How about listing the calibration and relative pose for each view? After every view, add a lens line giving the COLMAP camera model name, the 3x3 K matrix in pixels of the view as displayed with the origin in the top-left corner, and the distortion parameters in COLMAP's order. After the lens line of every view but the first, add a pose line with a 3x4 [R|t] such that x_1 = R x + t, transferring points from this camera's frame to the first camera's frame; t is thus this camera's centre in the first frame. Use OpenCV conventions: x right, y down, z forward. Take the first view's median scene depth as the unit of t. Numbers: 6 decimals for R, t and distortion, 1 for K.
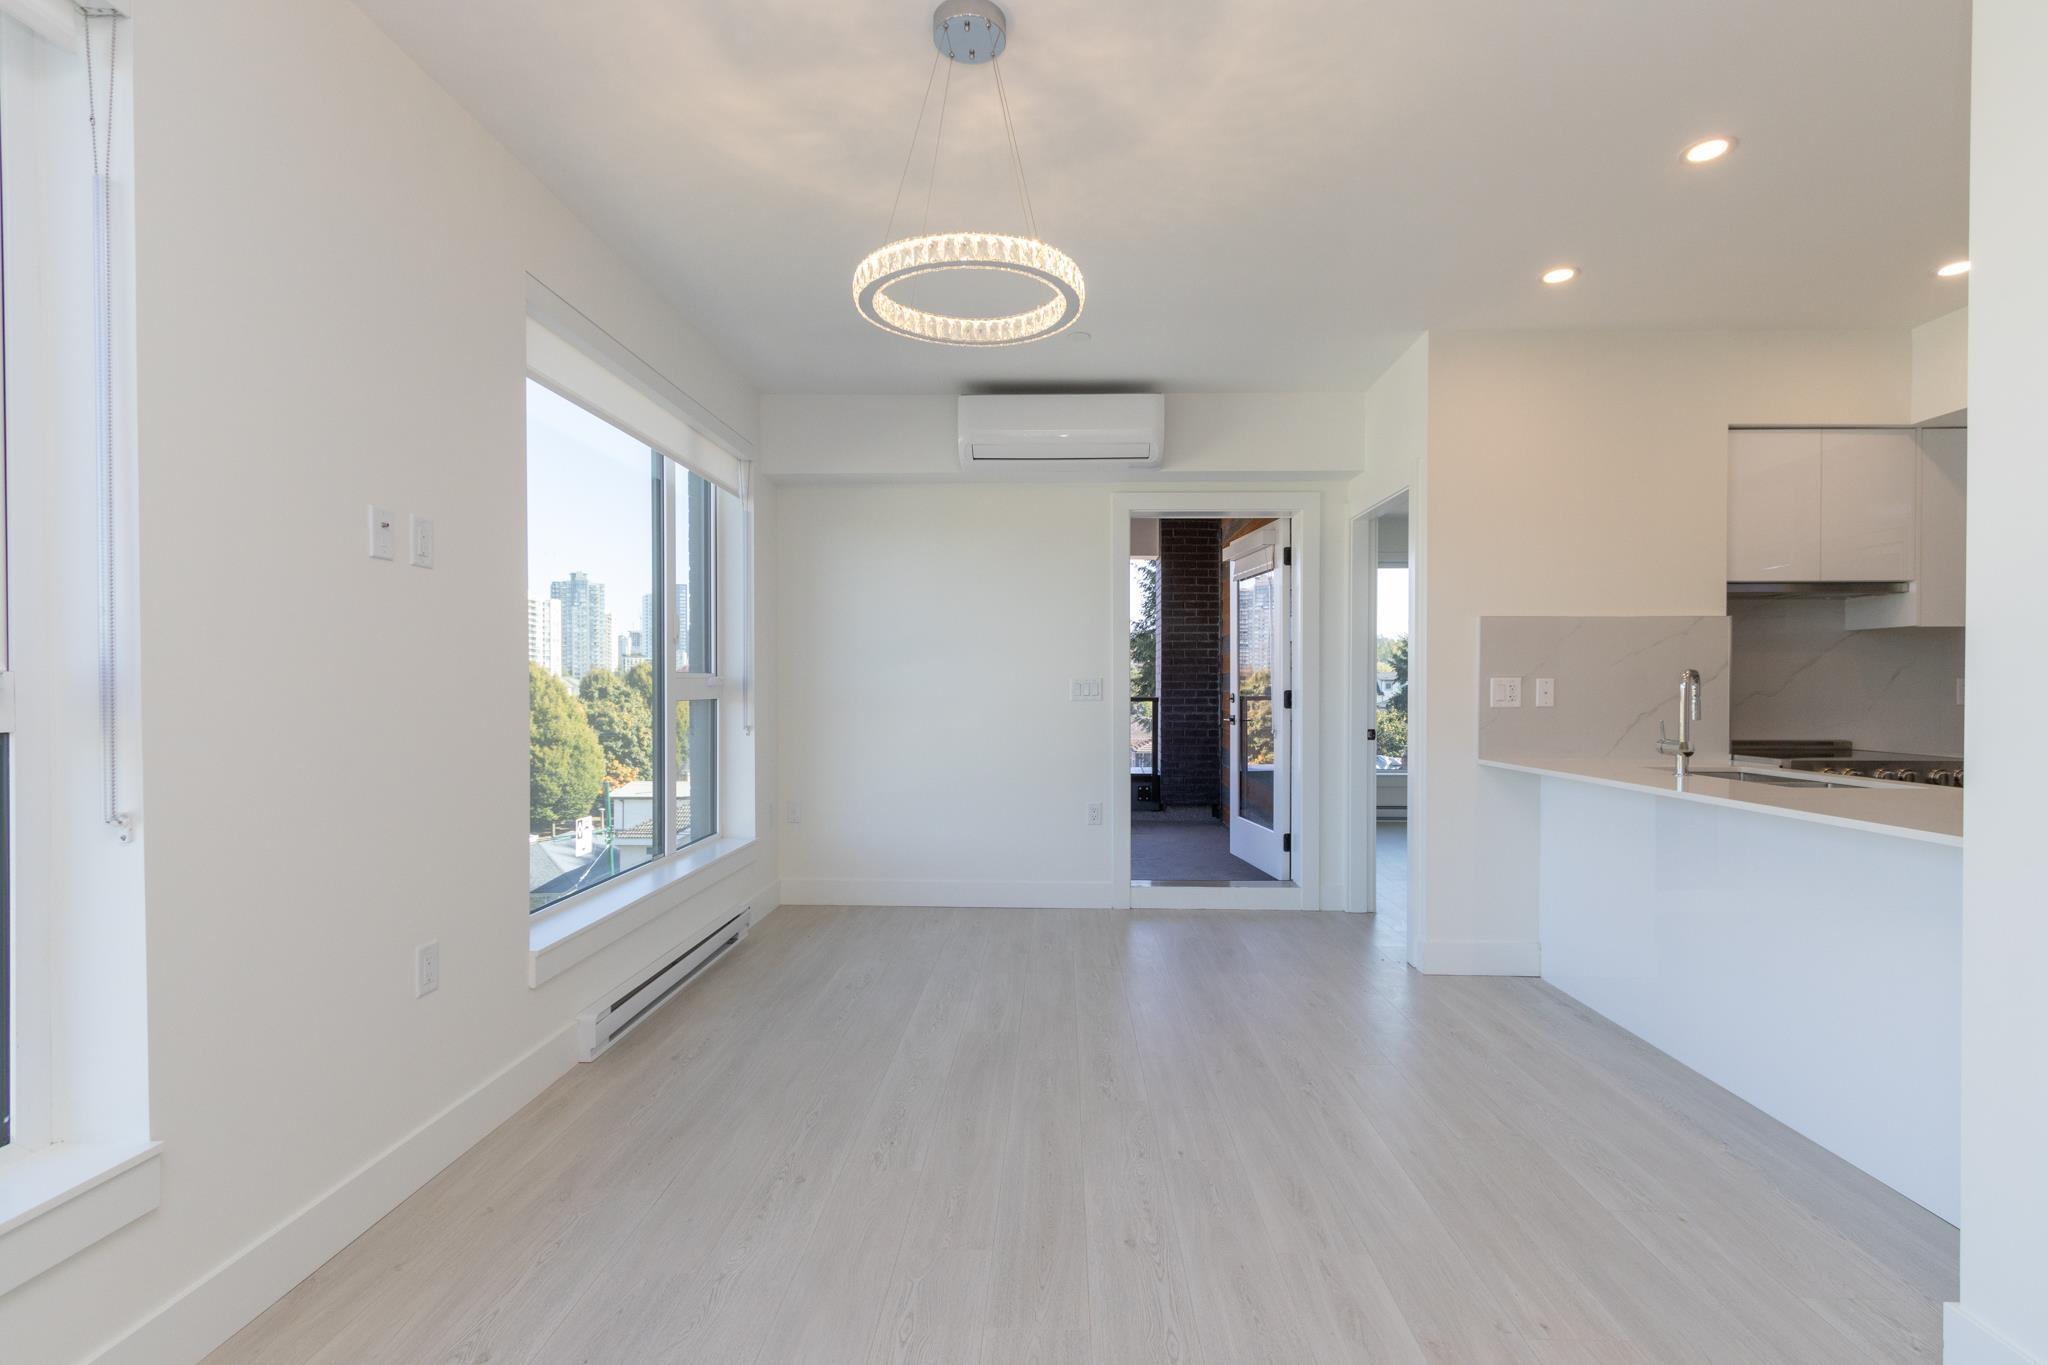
lens RADIAL K [[932.9, 0, 1037.0], [0, 932.9, 694.0], [0, 0, 1]] dist [0.005560, -0.001403]
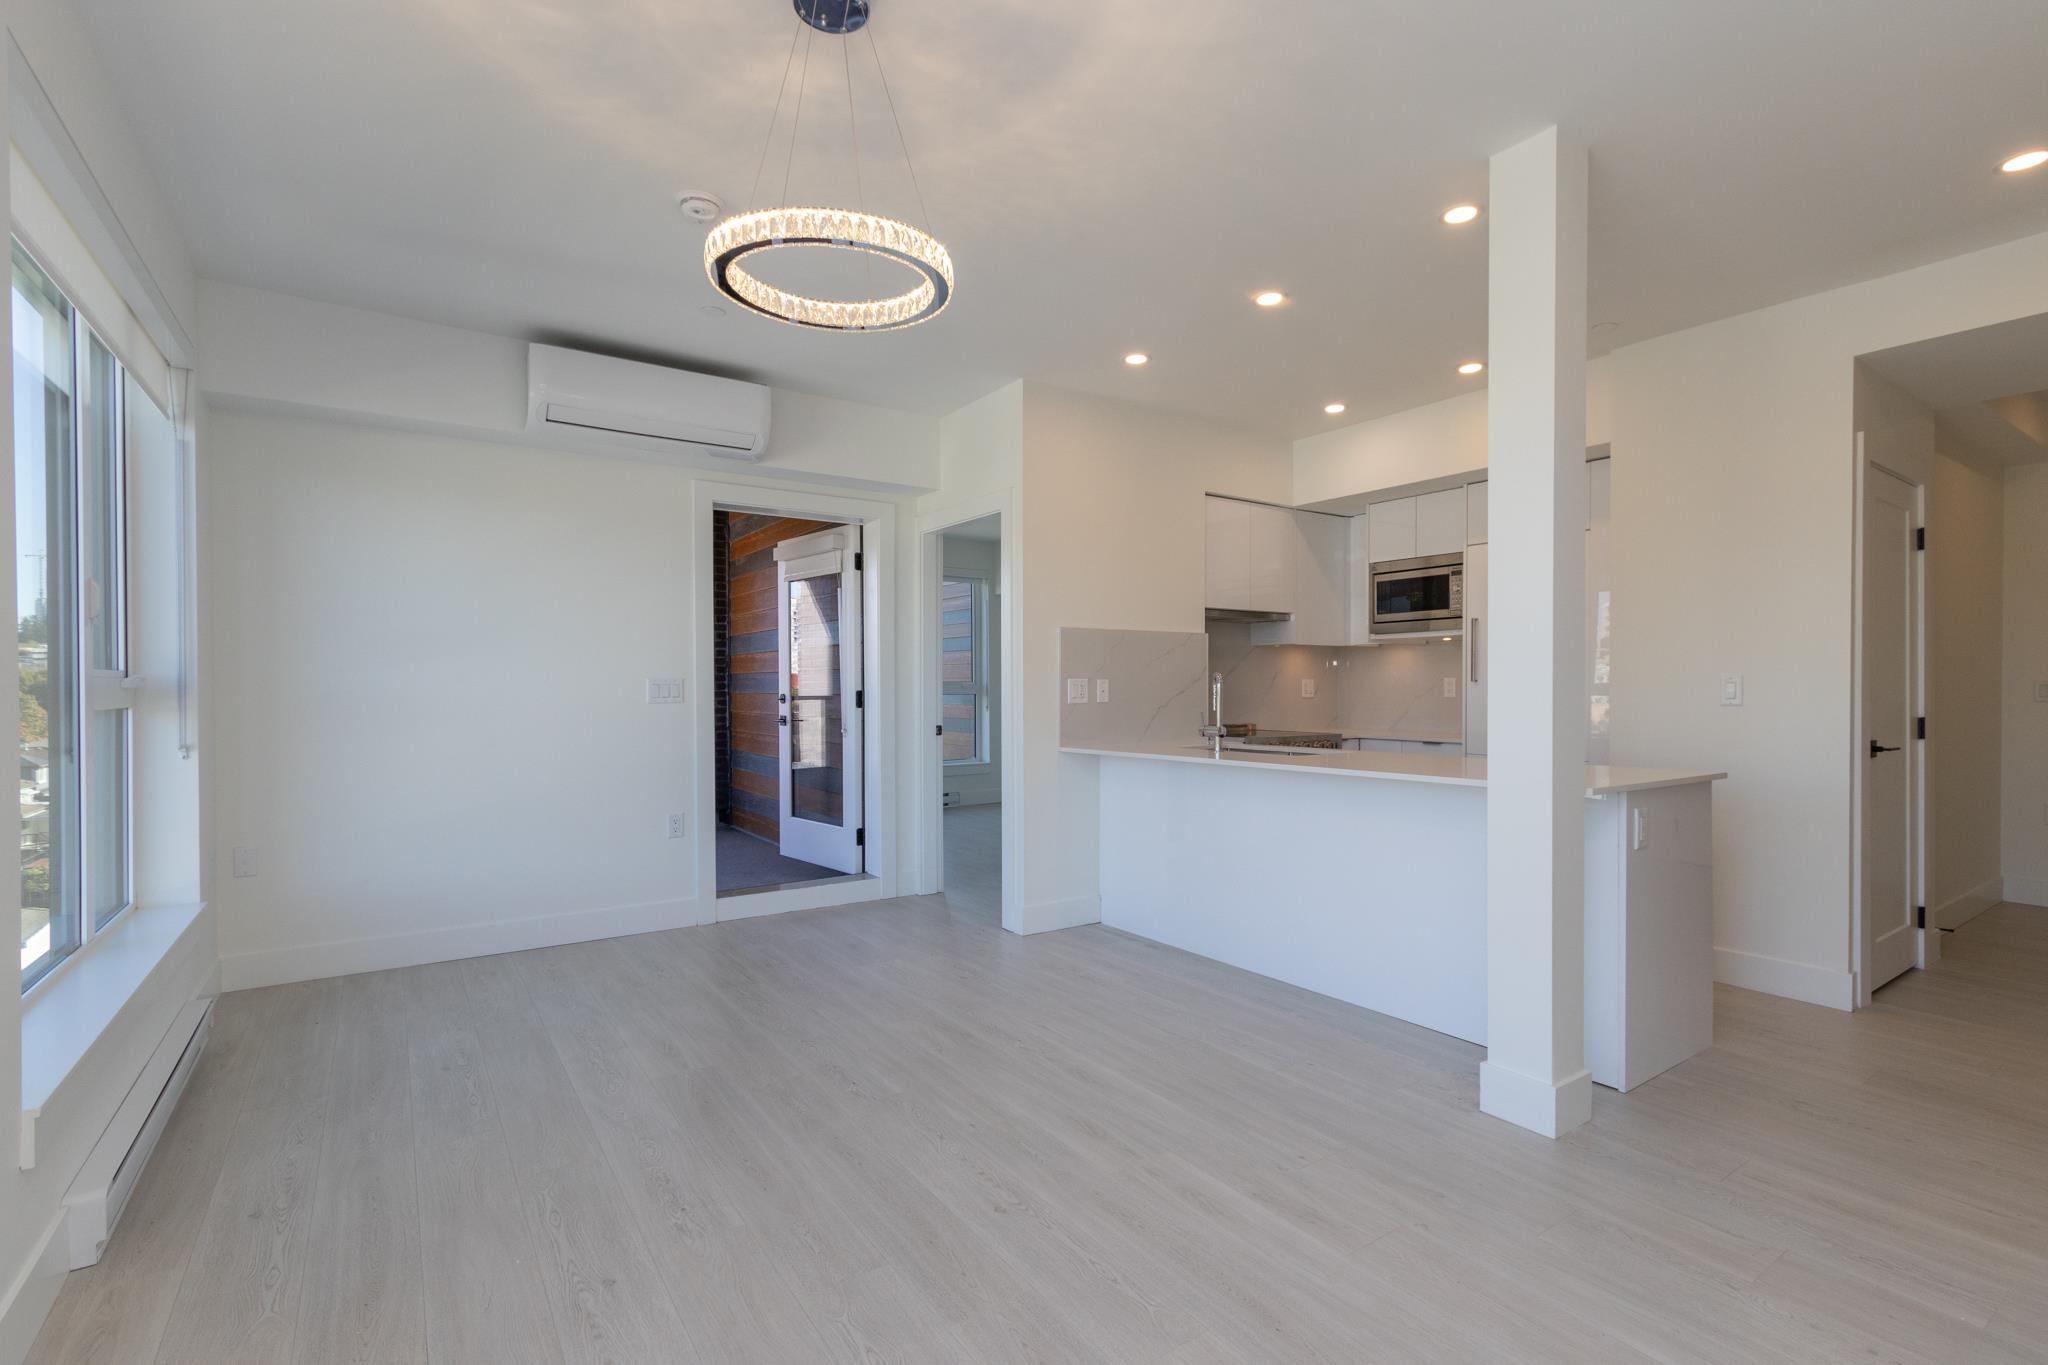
lens RADIAL K [[936.1, 0, 1034.9], [0, 936.1, 689.7], [0, 0, 1]] dist [0.004101, 0.000349]
pose [[0.805403, -0.004980, 0.592706, -0.202217], [0.008159, 0.999963, -0.002685, -0.000278], [-0.592671, 0.006999, 0.805414, 0.046595]]
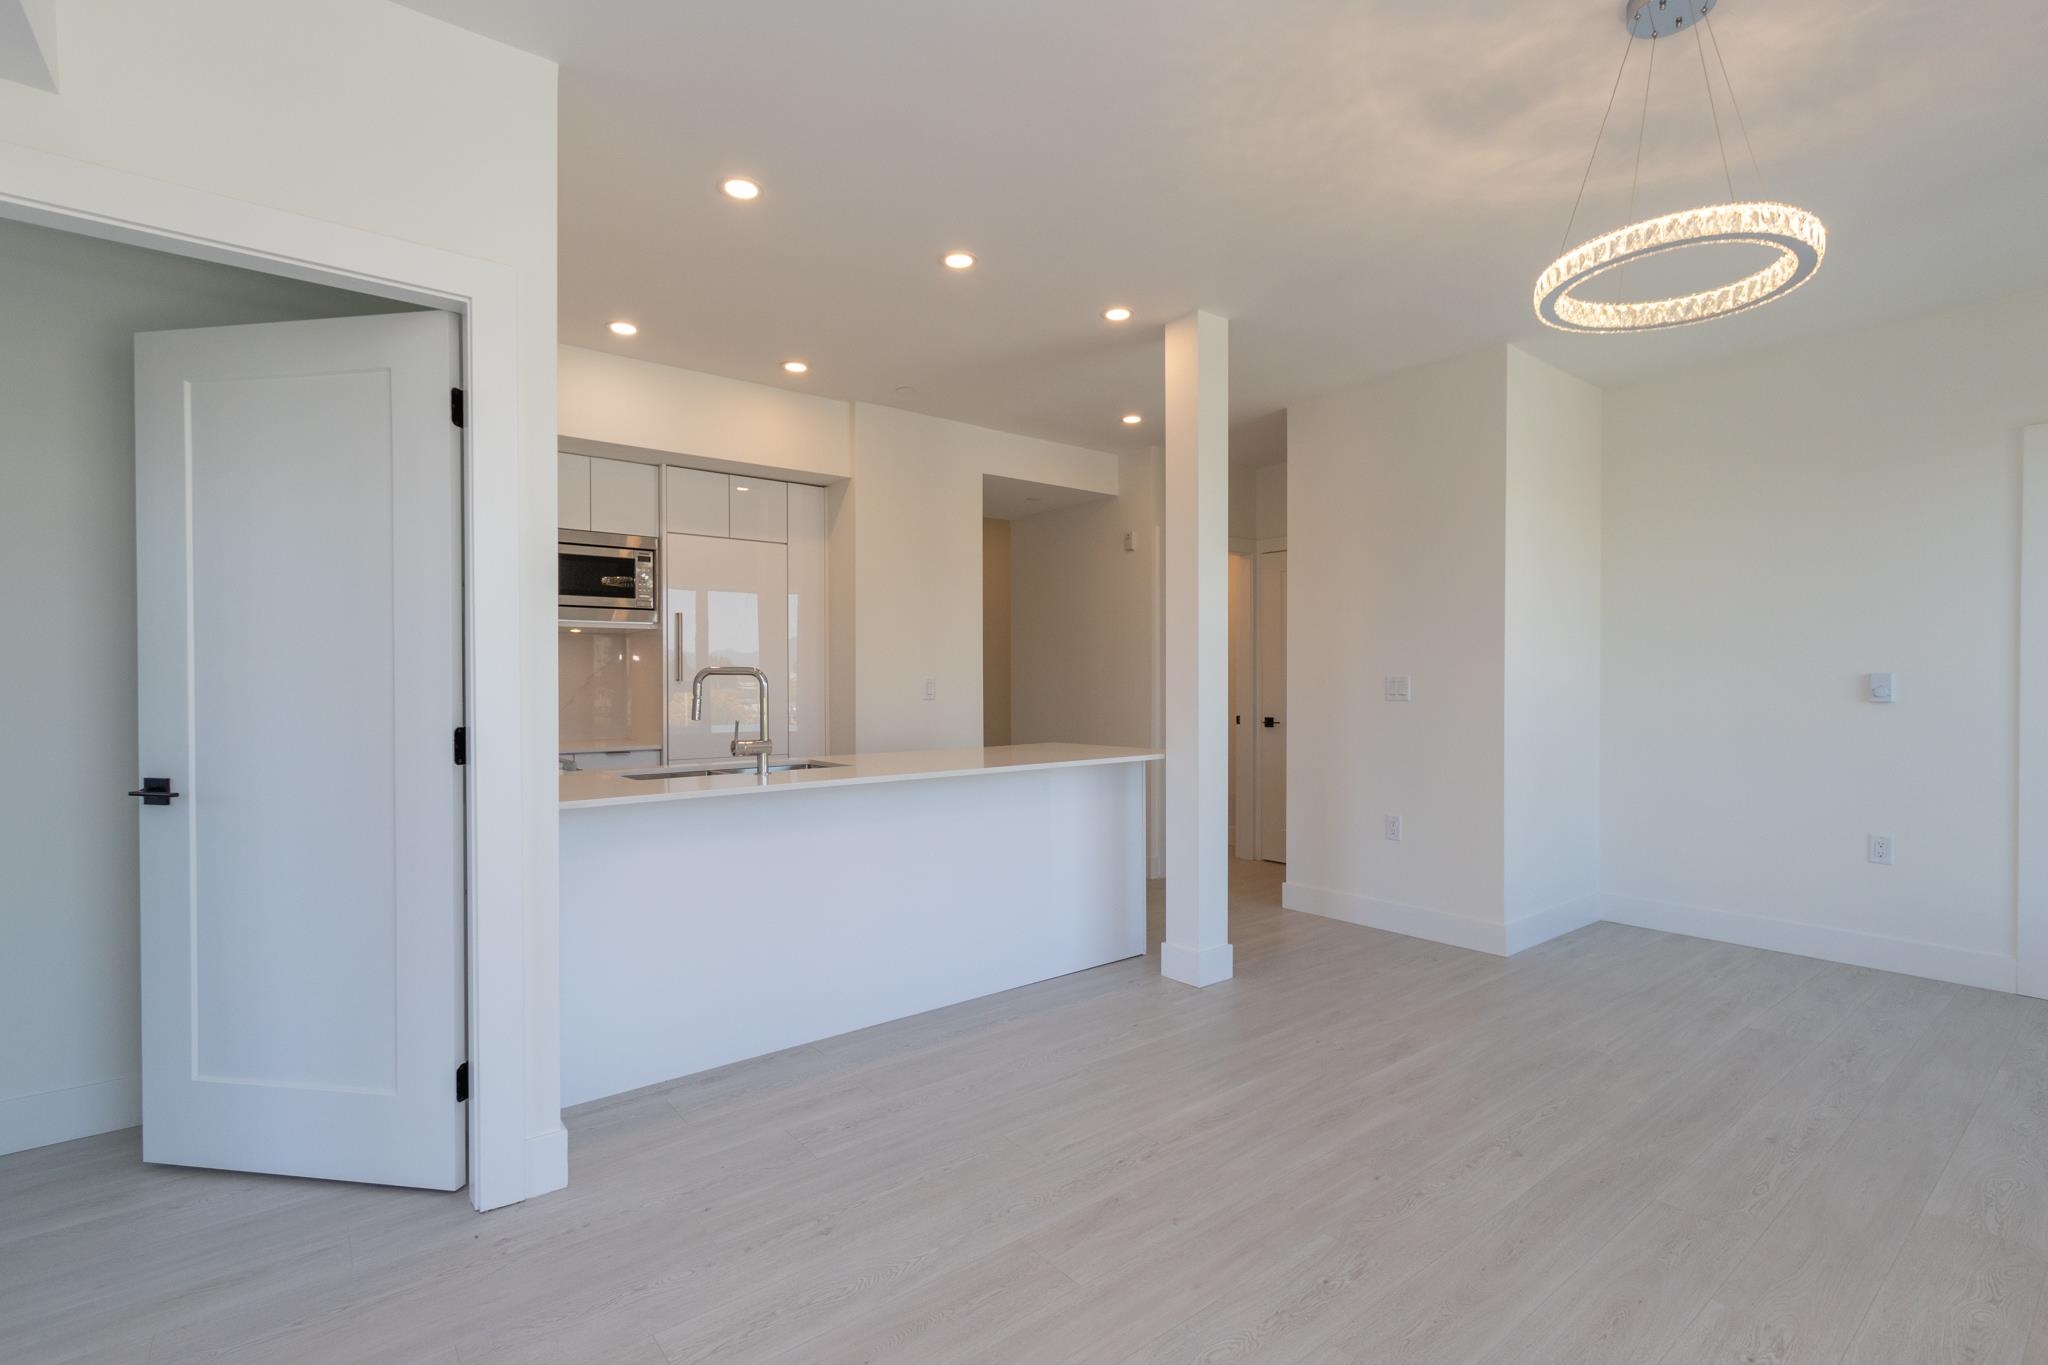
lens RADIAL K [[932.9, 0, 1037.0], [0, 932.9, 694.0], [0, 0, 1]] dist [0.005560, -0.001403]
pose [[-0.644493, -0.008691, 0.764561, -0.166339], [0.009197, 0.999775, 0.019117, -0.009627], [-0.764555, 0.019352, -0.644268, 0.900173]]
